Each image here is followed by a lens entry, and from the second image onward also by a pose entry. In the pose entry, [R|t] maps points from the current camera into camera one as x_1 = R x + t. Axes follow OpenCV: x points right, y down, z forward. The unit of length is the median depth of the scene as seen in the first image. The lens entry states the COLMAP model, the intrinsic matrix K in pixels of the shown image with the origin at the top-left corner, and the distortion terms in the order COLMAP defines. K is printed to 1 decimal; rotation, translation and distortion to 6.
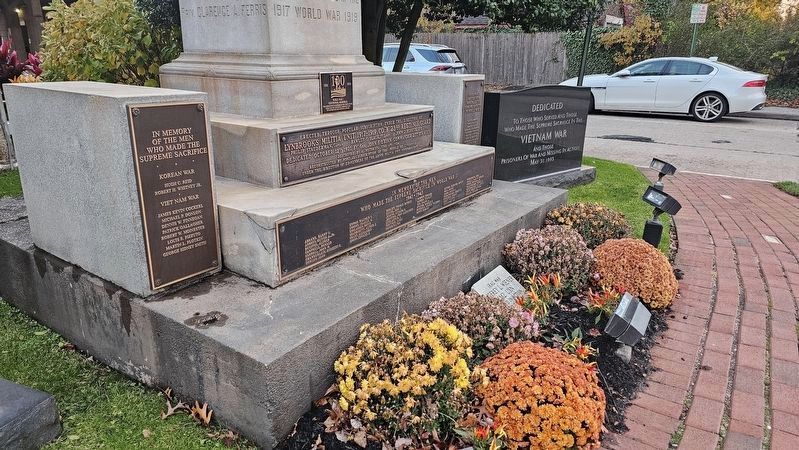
lens RADIAL K [[535.6, 0, 394.1], [0, 535.6, 228.0], [0, 0, 1]] dist [0.081550, -0.076509]
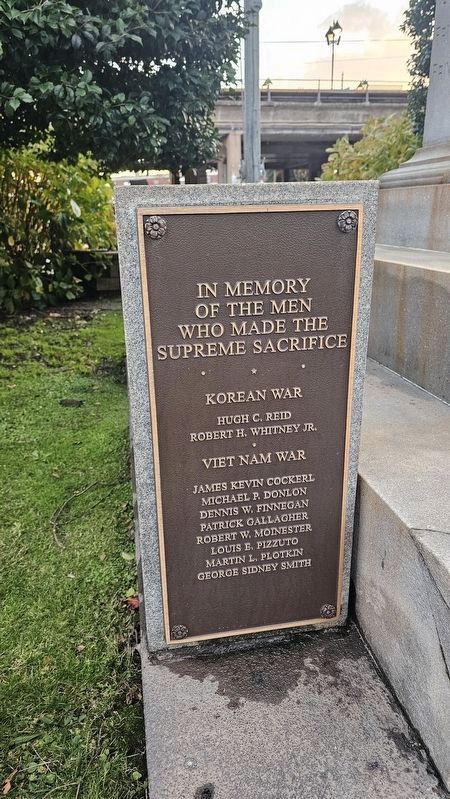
lens RADIAL K [[538.6, 0, 223.6], [0, 538.6, 387.5], [0, 0, 1]] dist [0.075715, -0.078852]
pose [[0.716951, 0.190801, -0.670505, -0.116416], [-0.184559, 0.979447, 0.081371, -0.097003], [0.672250, 0.065409, 0.737429, 0.513568]]
